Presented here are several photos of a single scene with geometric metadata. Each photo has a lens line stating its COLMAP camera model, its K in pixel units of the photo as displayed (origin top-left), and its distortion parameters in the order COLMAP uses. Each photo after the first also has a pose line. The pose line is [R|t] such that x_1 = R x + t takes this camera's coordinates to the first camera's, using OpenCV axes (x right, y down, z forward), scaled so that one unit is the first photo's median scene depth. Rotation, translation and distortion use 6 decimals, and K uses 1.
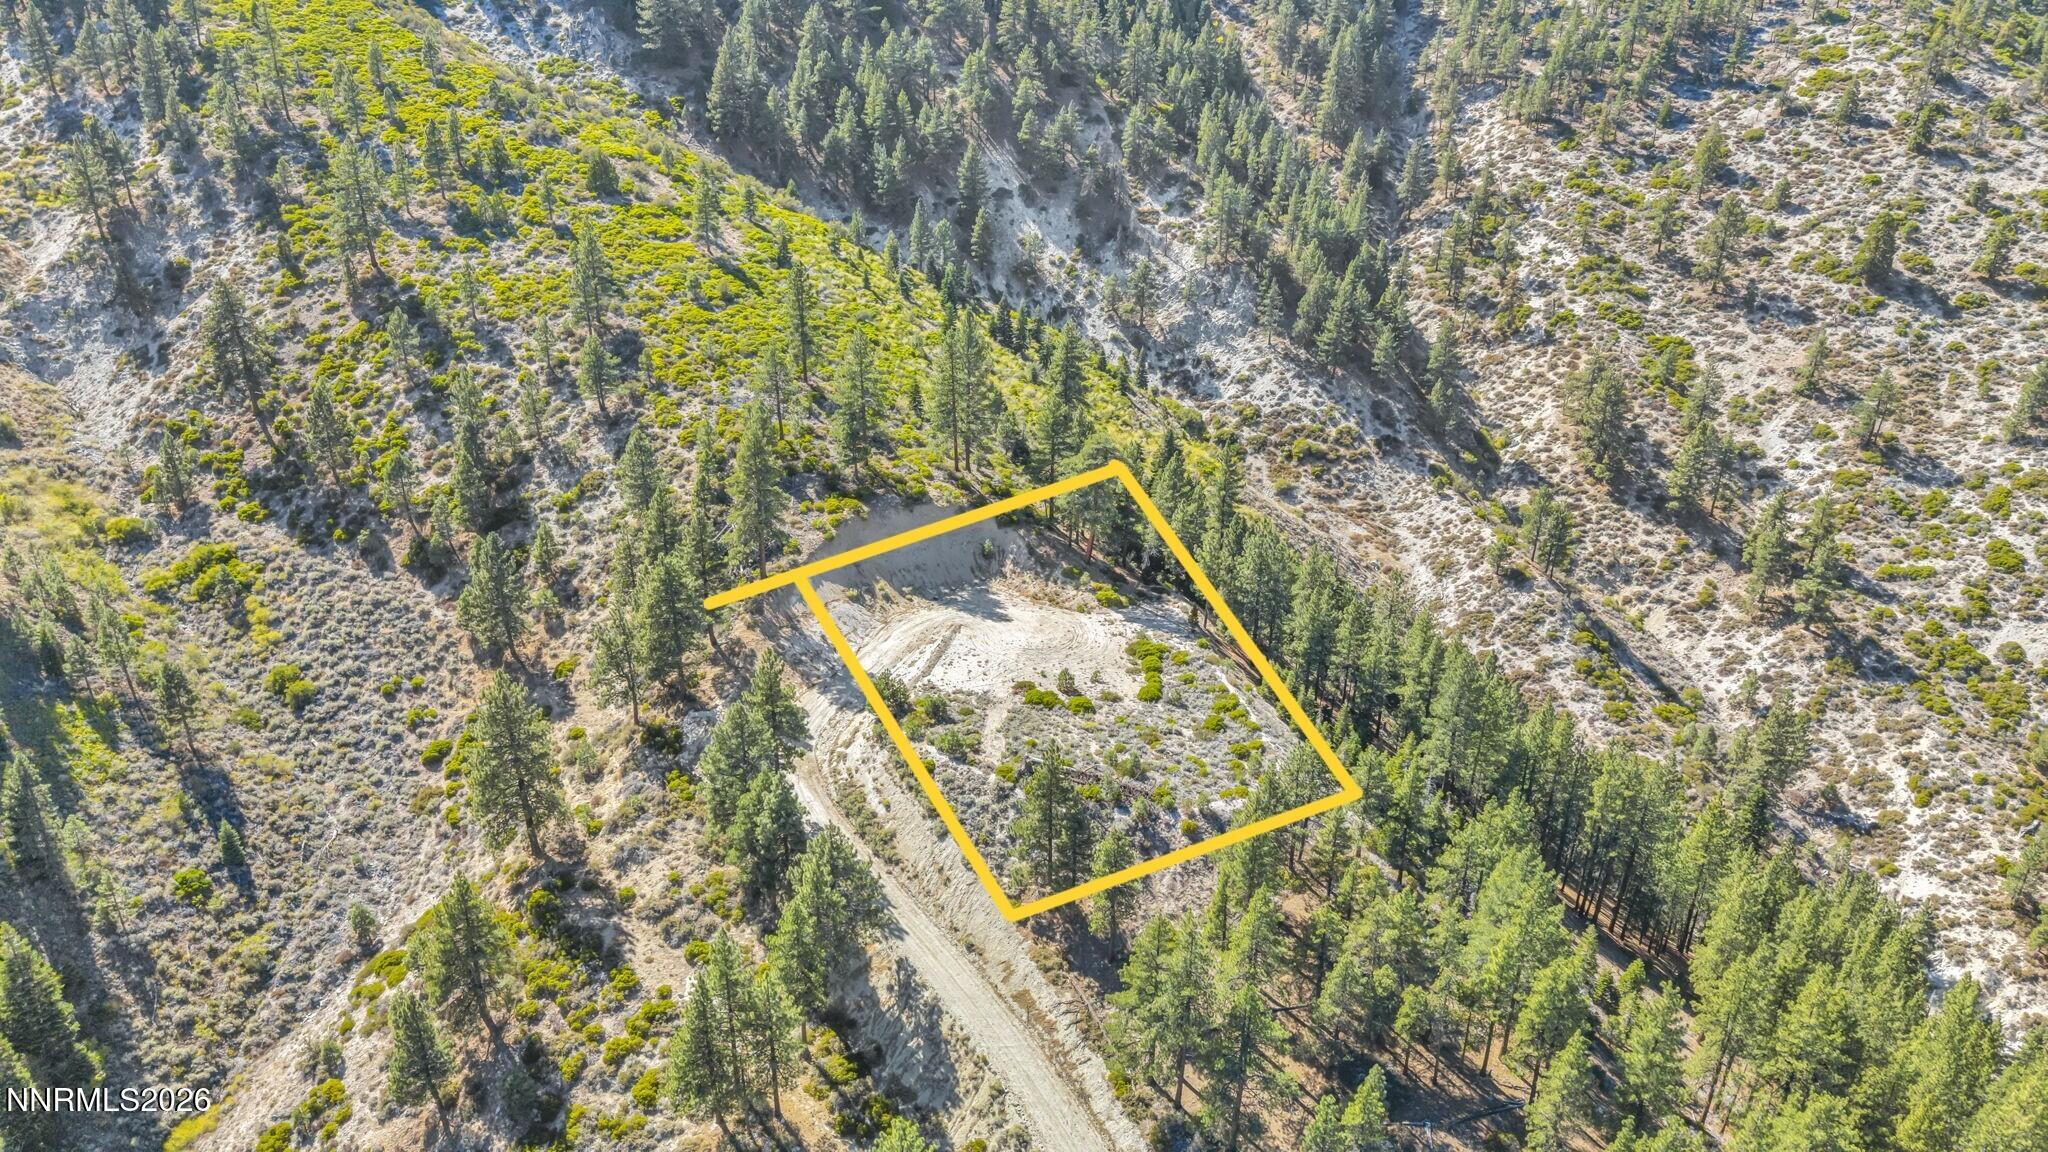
lens RADIAL K [[1376.6, 0, 1024.8], [0, 1376.6, 578.1], [0, 0, 1]] dist [0.028493, -0.036362]
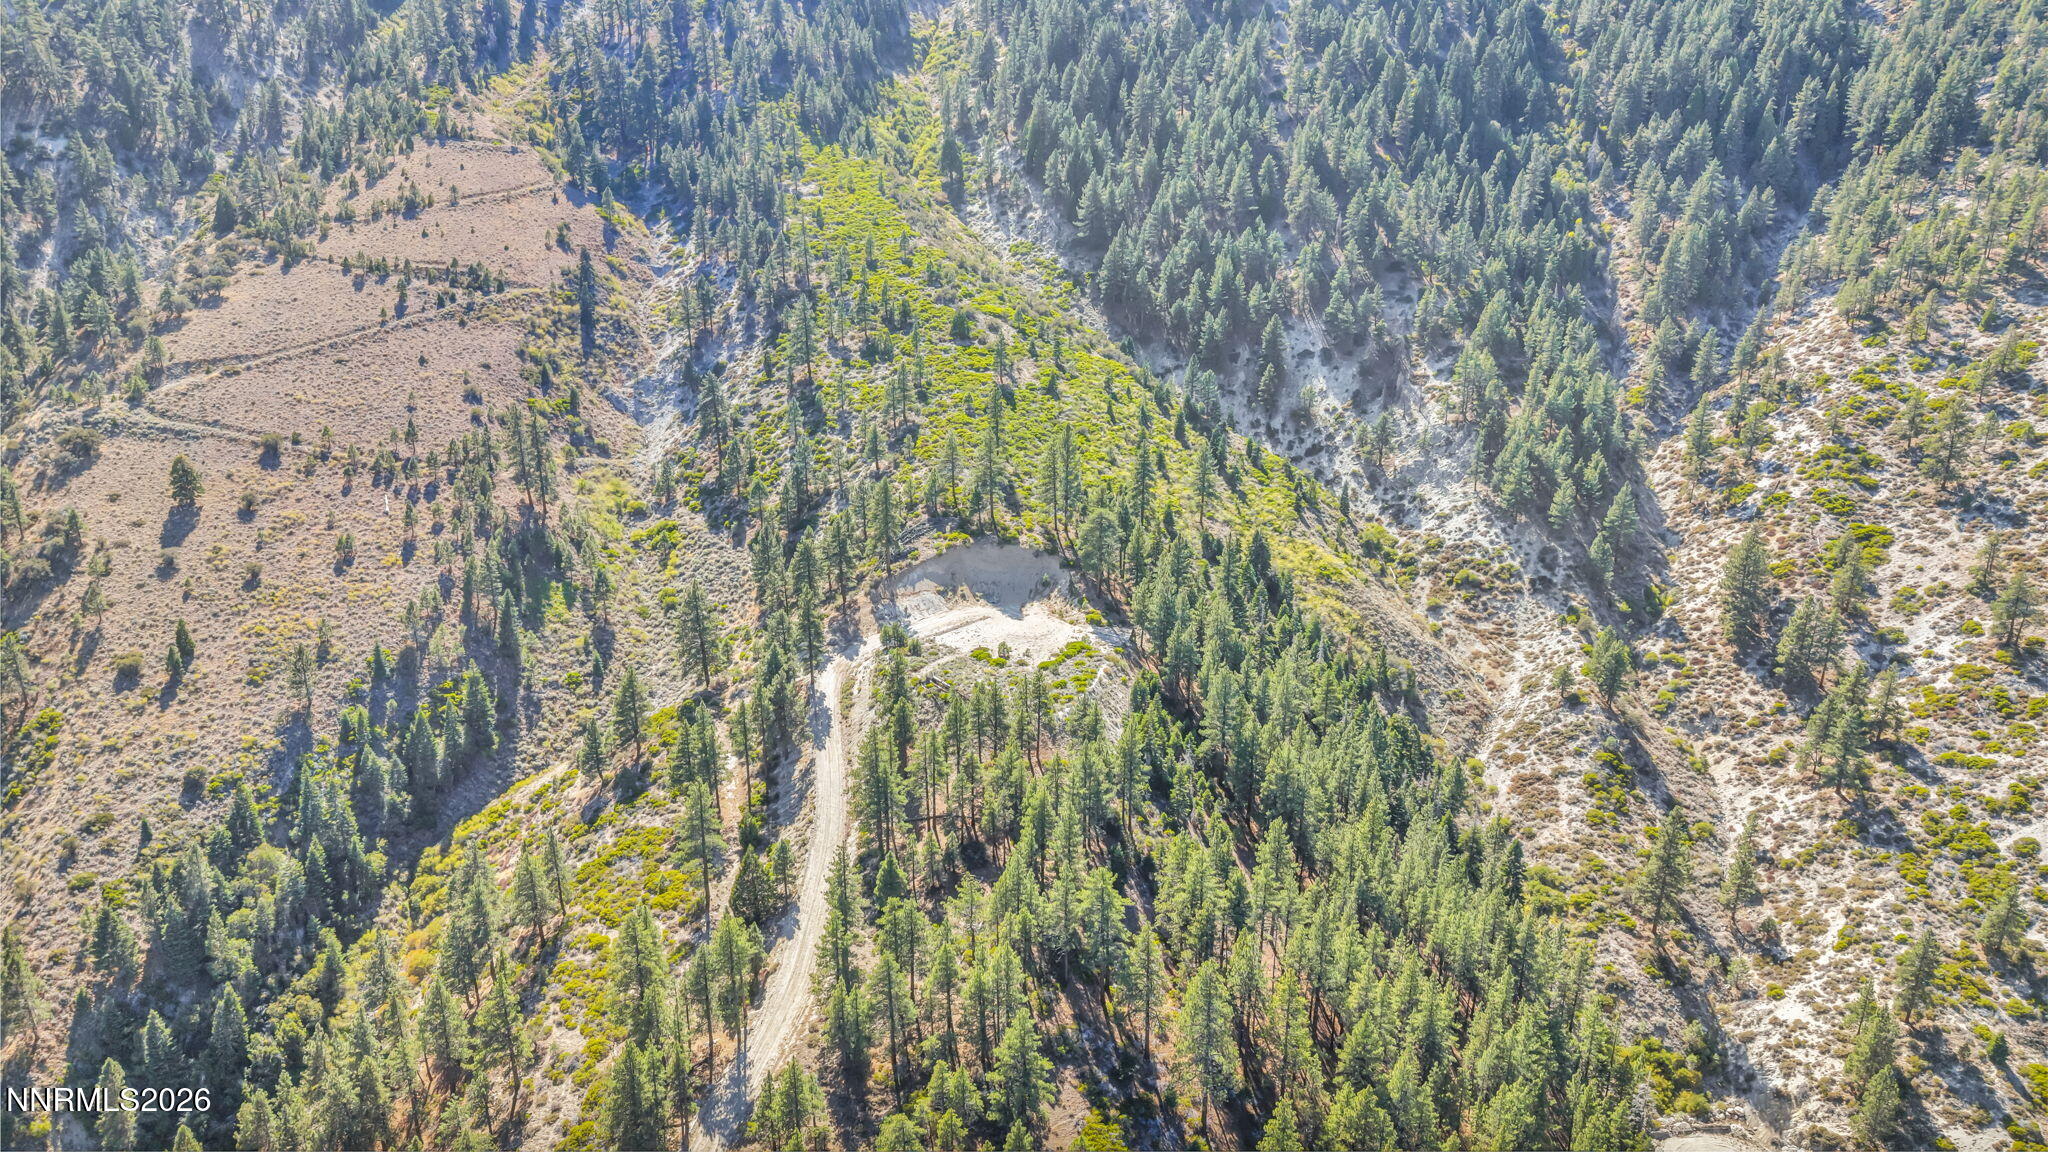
lens RADIAL K [[1376.6, 0, 1024.3], [0, 1376.6, 569.8], [0, 0, 1]] dist [0.028493, -0.036362]
pose [[0.874432, 0.133530, -0.466410, 0.456706], [-0.182451, 0.981314, -0.061117, 0.044600], [0.449533, 0.138539, 0.882455, -0.233914]]
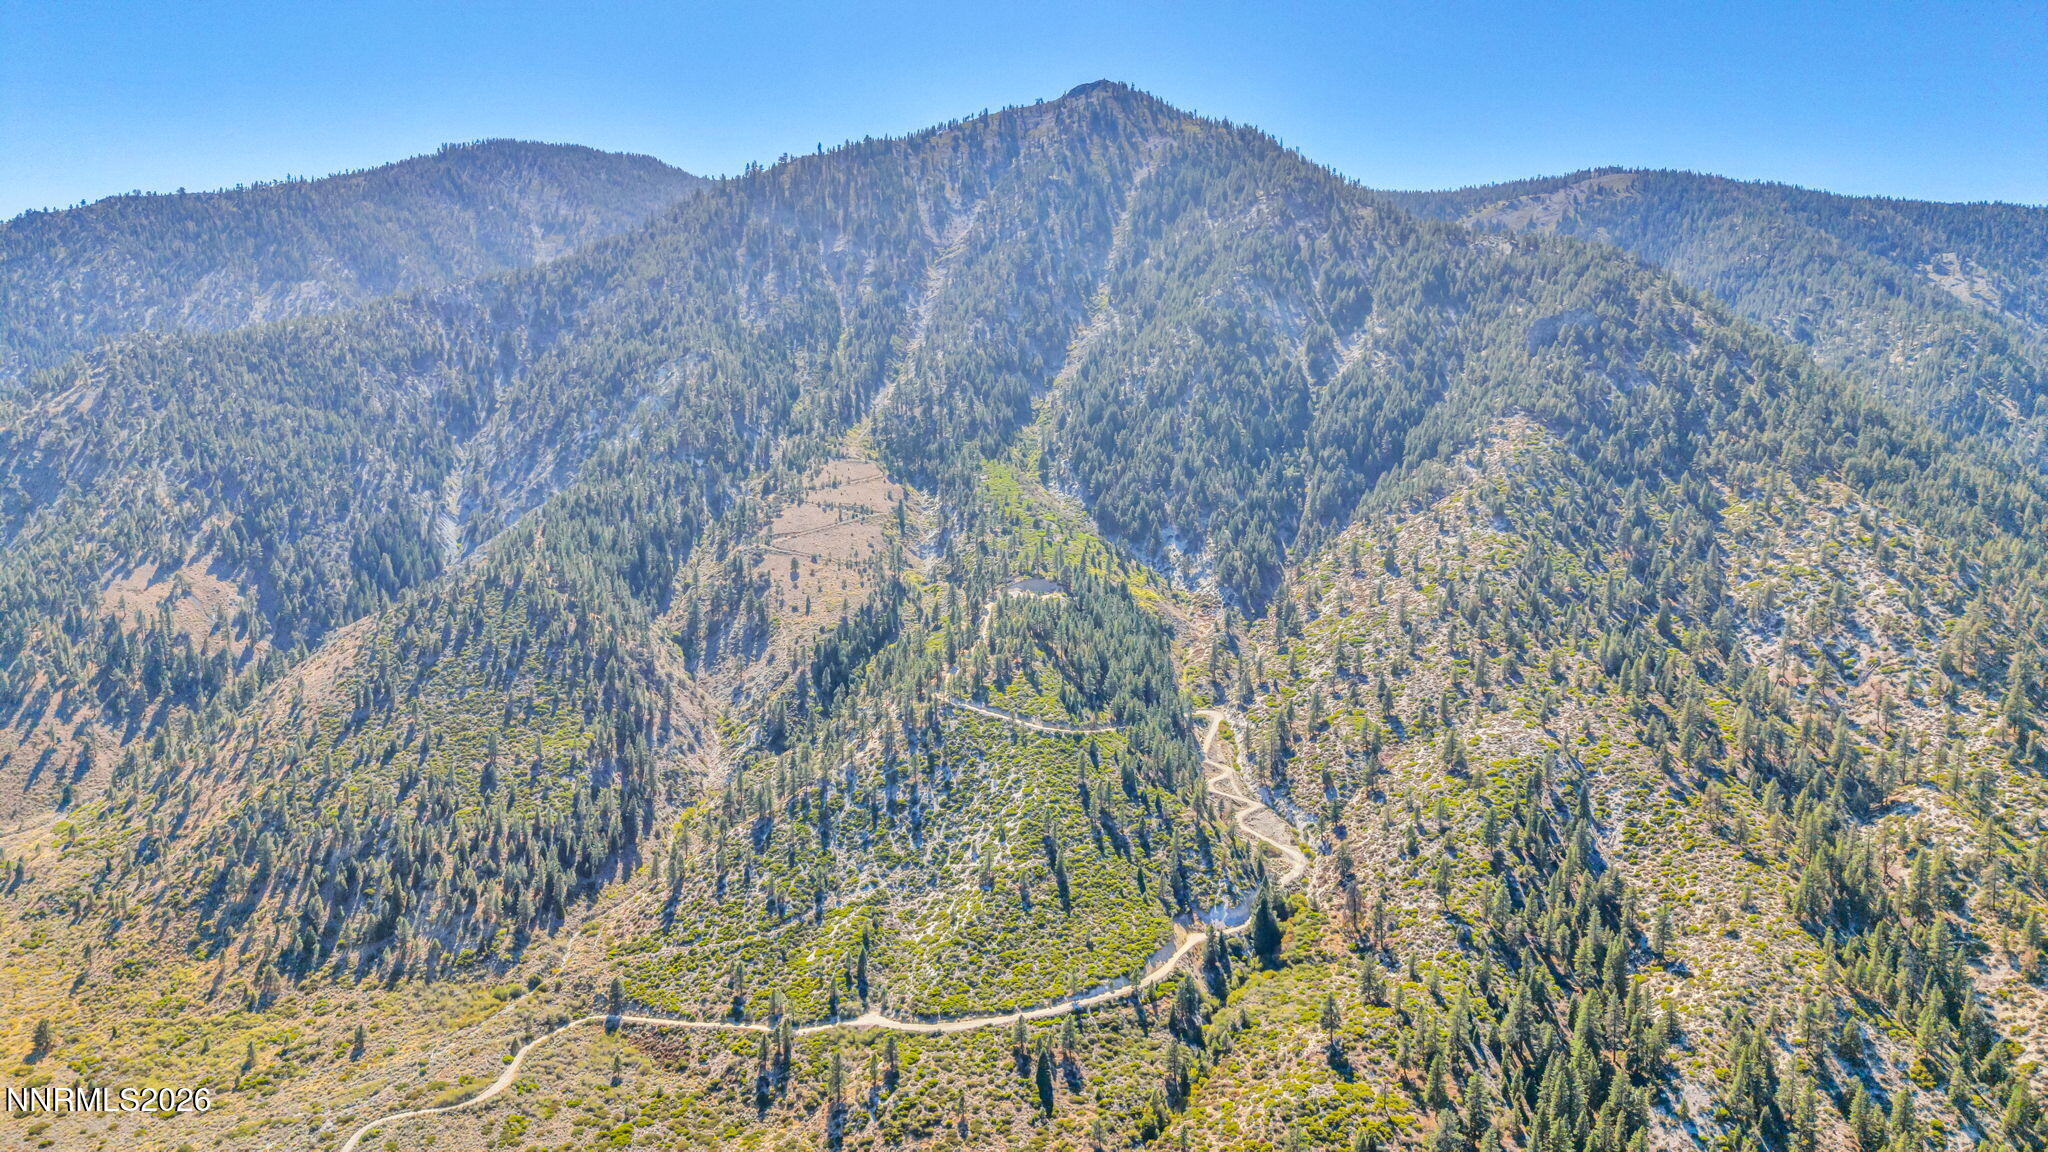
lens RADIAL K [[1376.6, 0, 1027.9], [0, 1376.6, 580.7], [0, 0, 1]] dist [0.028493, -0.036362]
pose [[0.816972, 0.044948, -0.574923, 1.973609], [-0.211784, 0.950679, -0.226622, 0.786279], [0.536381, 0.306903, 0.786197, -2.133585]]
